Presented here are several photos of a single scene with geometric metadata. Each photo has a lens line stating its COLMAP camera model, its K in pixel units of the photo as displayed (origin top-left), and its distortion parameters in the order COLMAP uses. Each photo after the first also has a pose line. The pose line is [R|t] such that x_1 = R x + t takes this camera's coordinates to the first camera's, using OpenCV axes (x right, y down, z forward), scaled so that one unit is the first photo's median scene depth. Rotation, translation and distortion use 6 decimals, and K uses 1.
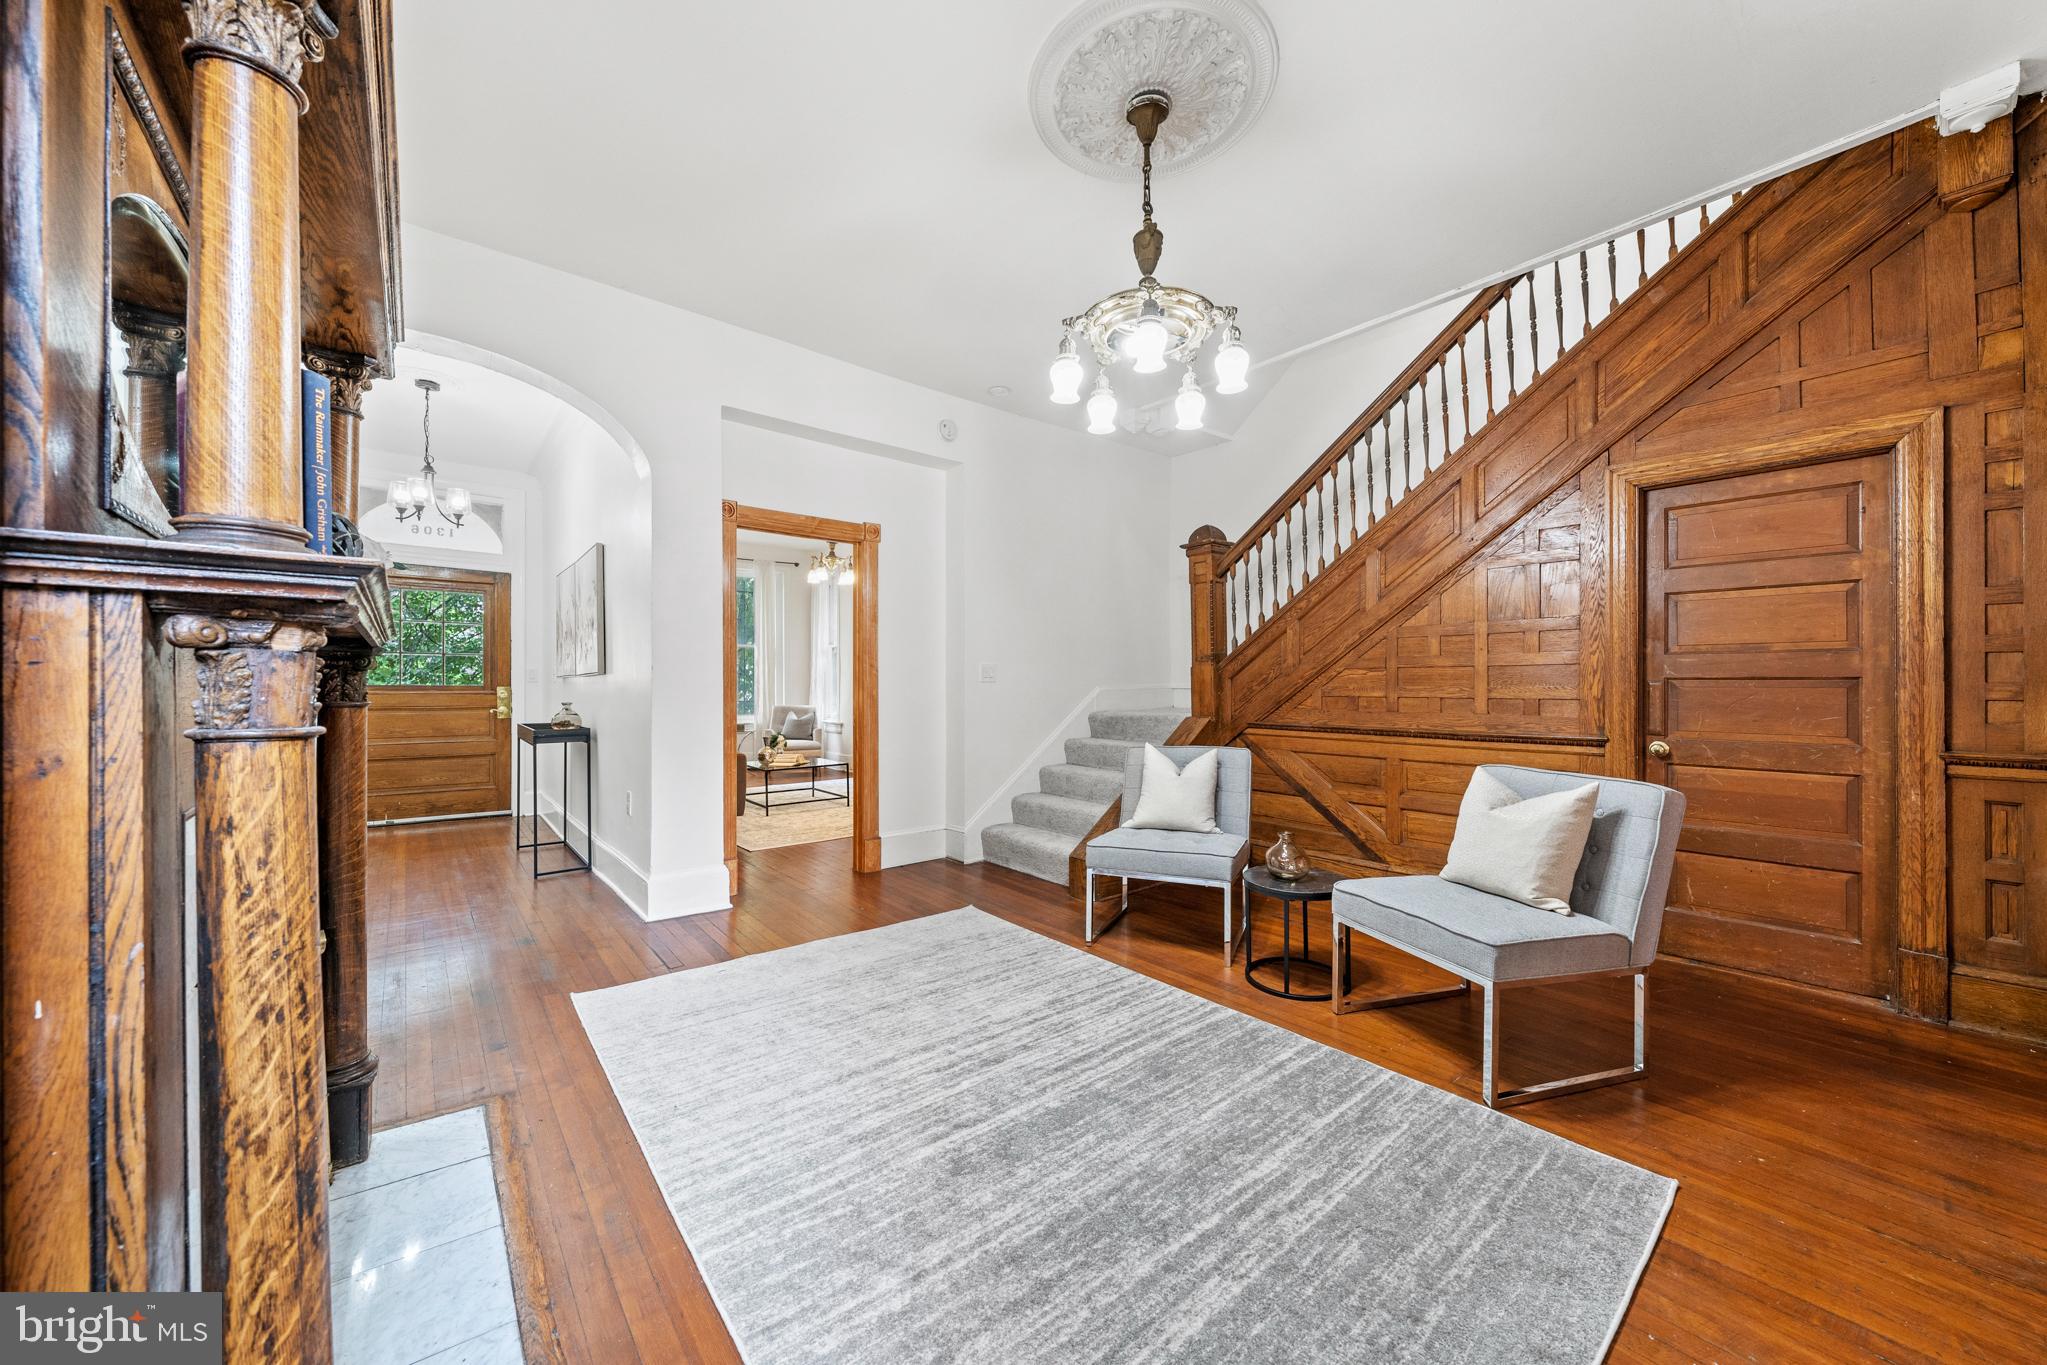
lens RADIAL K [[742.8, 0, 1028.2], [0, 742.8, 682.9], [0, 0, 1]] dist [0.003443, 0.000020]
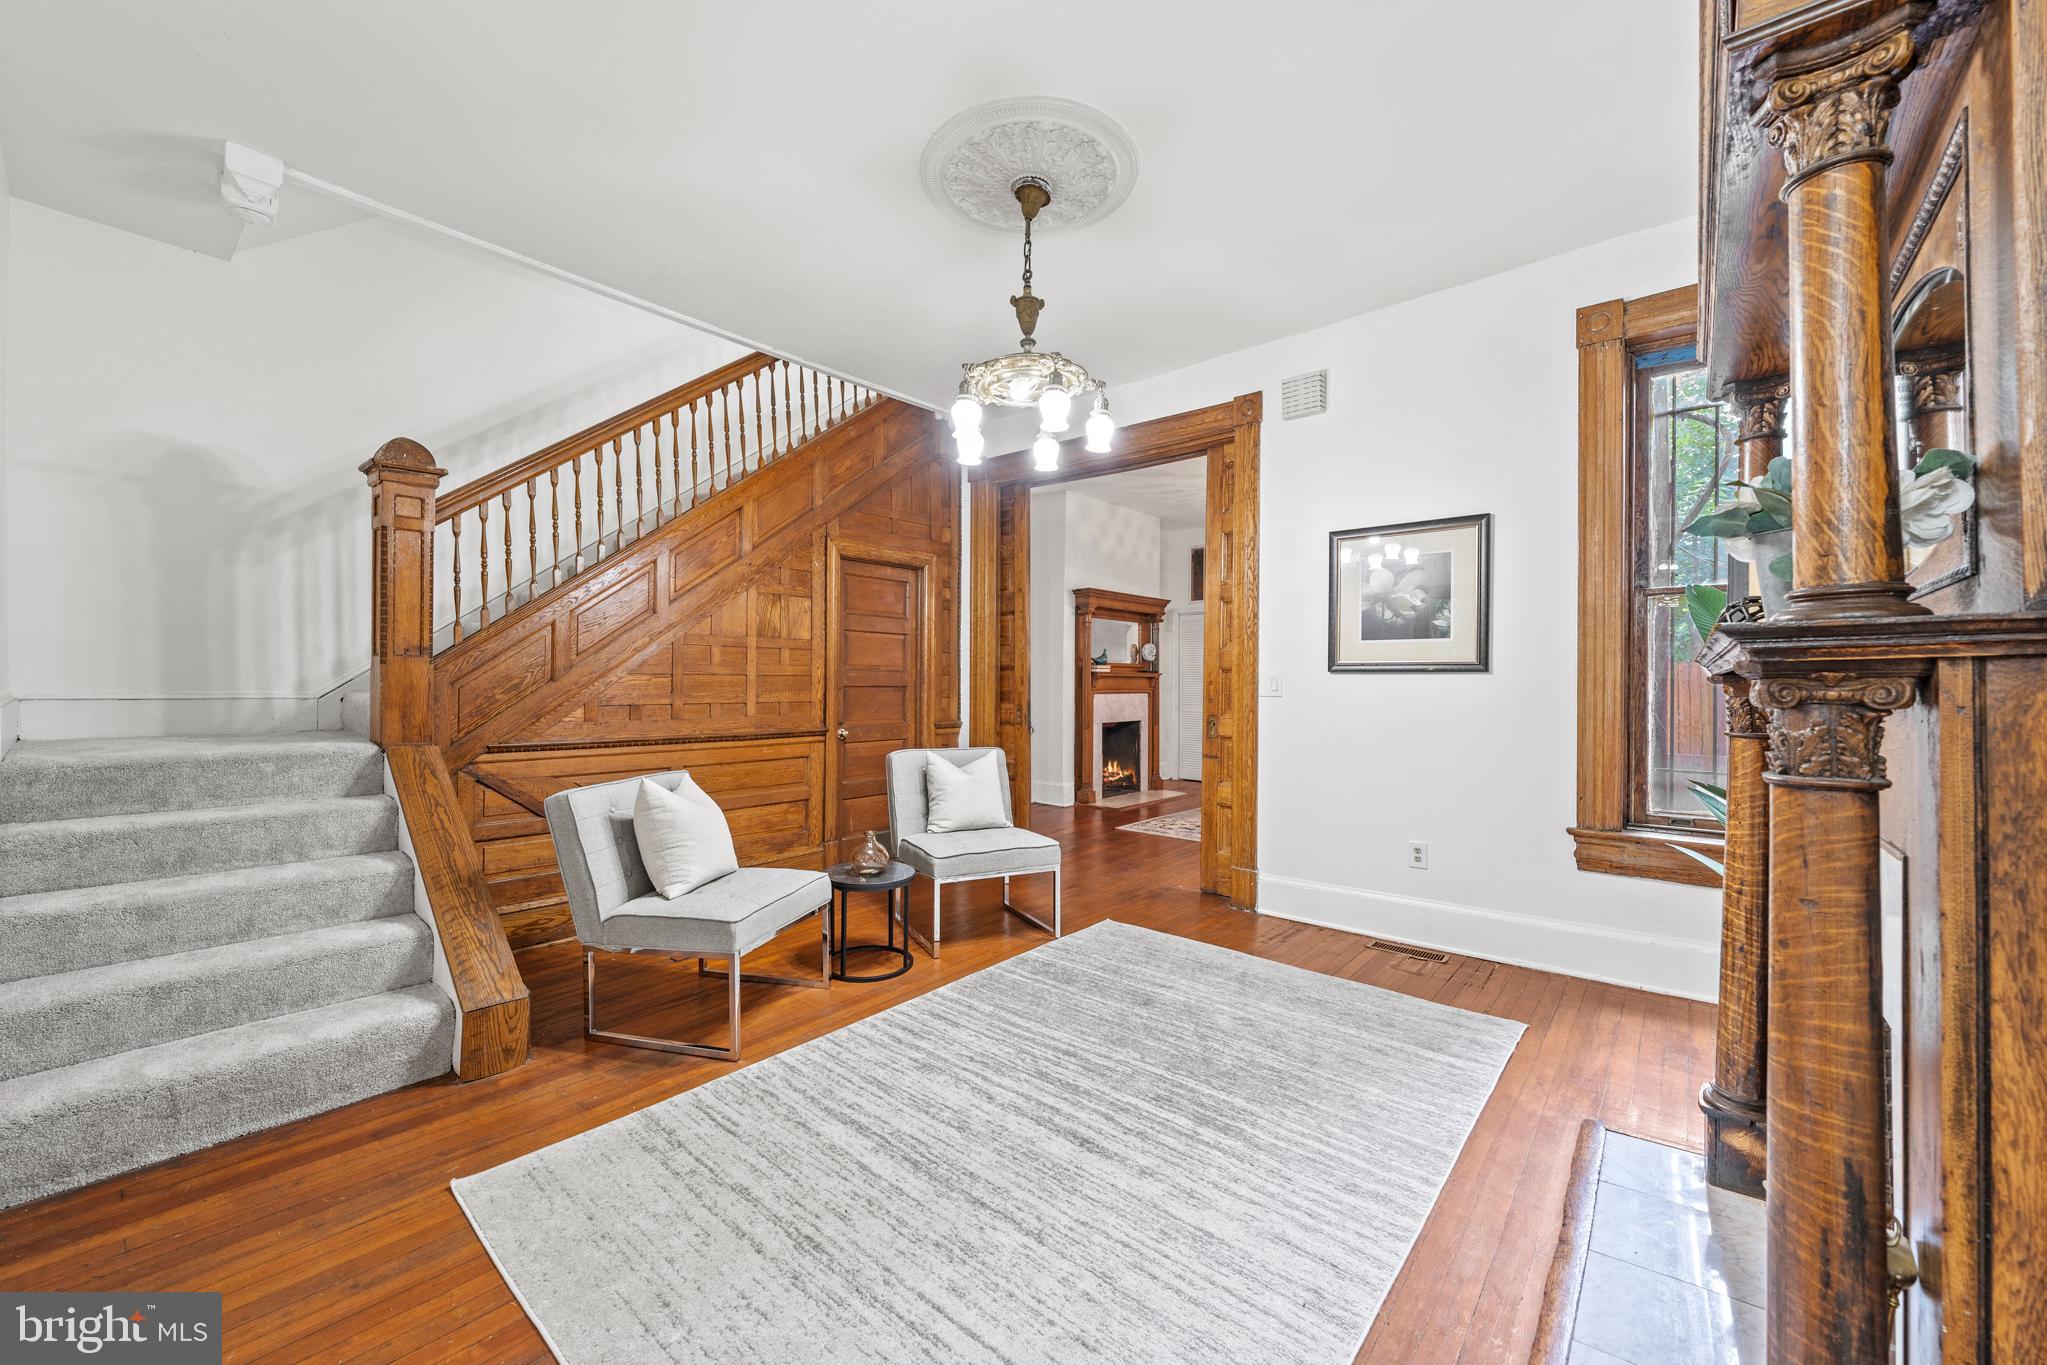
lens RADIAL K [[786.0, 0, 1017.6], [0, 786.0, 684.3], [0, 0, 1]] dist [-0.000395, -0.000026]
pose [[-0.167395, 0.000332, 0.985890, -0.700351], [-0.004227, 0.999991, -0.001055, -0.009022], [-0.985881, -0.004344, -0.167392, 0.845899]]
